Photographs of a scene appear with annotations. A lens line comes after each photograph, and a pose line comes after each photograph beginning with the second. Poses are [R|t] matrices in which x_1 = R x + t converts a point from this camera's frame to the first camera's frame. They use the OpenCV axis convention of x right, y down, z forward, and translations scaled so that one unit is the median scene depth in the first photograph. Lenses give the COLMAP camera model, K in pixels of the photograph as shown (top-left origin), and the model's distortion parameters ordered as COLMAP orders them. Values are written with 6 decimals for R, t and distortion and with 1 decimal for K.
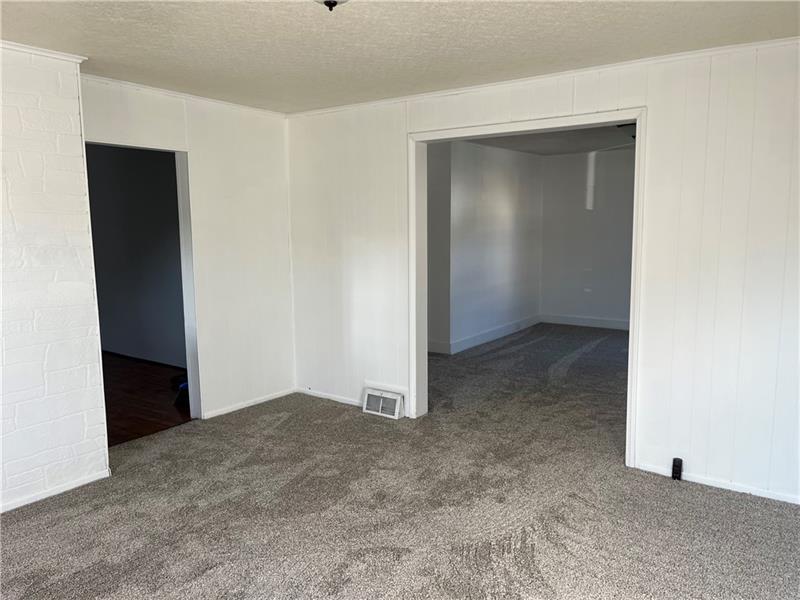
lens RADIAL K [[598.3, 0, 400.0], [0, 598.3, 300.0], [0, 0, 1]] dist [0.059062, -0.091133]
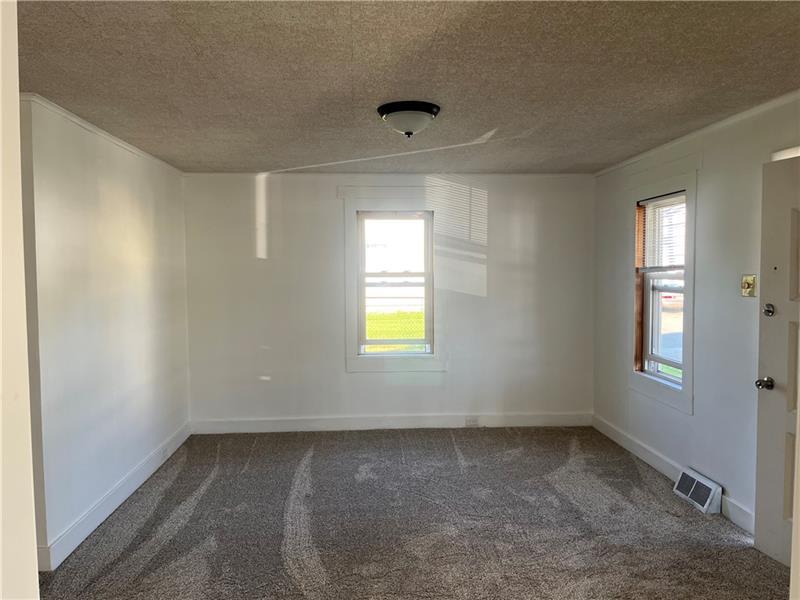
lens RADIAL K [[606.9, 0, 400.0], [0, 606.9, 300.0], [0, 0, 1]] dist [0.064288, -0.099462]
pose [[0.772106, -0.027615, 0.634894, 0.001709], [0.080801, 0.995213, -0.054976, -0.094766], [-0.630336, 0.093748, 0.770641, 0.676442]]
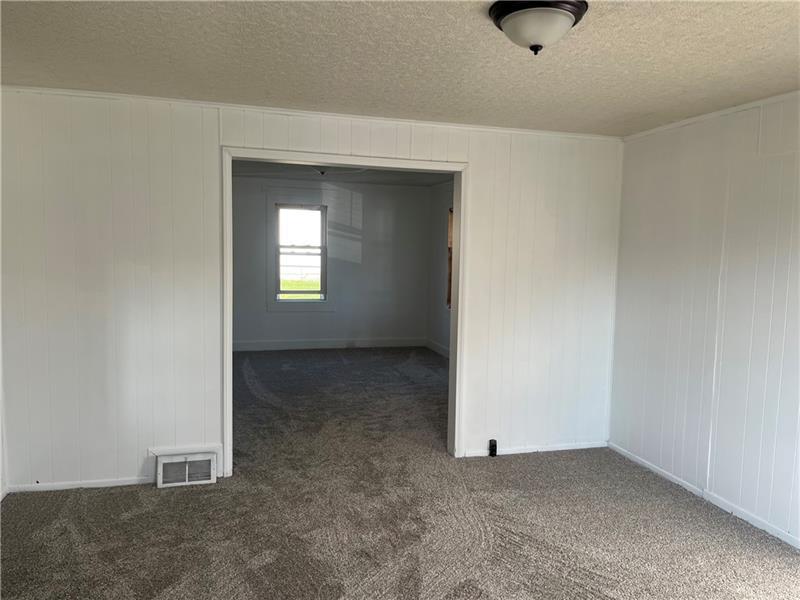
lens RADIAL K [[606.9, 0, 400.0], [0, 606.9, 300.0], [0, 0, 1]] dist [0.064288, -0.099462]
pose [[0.620765, -0.048198, 0.782514, -0.491055], [0.073000, 0.997326, 0.003518, -0.038503], [-0.780591, 0.054940, 0.622623, 0.248832]]
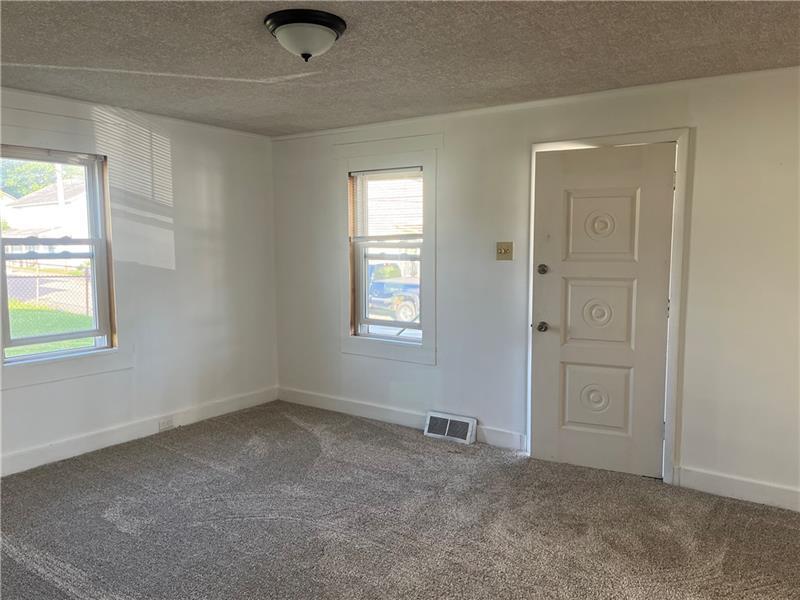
lens RADIAL K [[606.9, 0, 400.0], [0, 606.9, 300.0], [0, 0, 1]] dist [0.064288, -0.099462]
pose [[-0.023863, -0.084825, 0.996110, -0.107300], [0.127065, 0.988055, 0.087183, -0.145888], [-0.991607, 0.128651, -0.012799, 1.159873]]
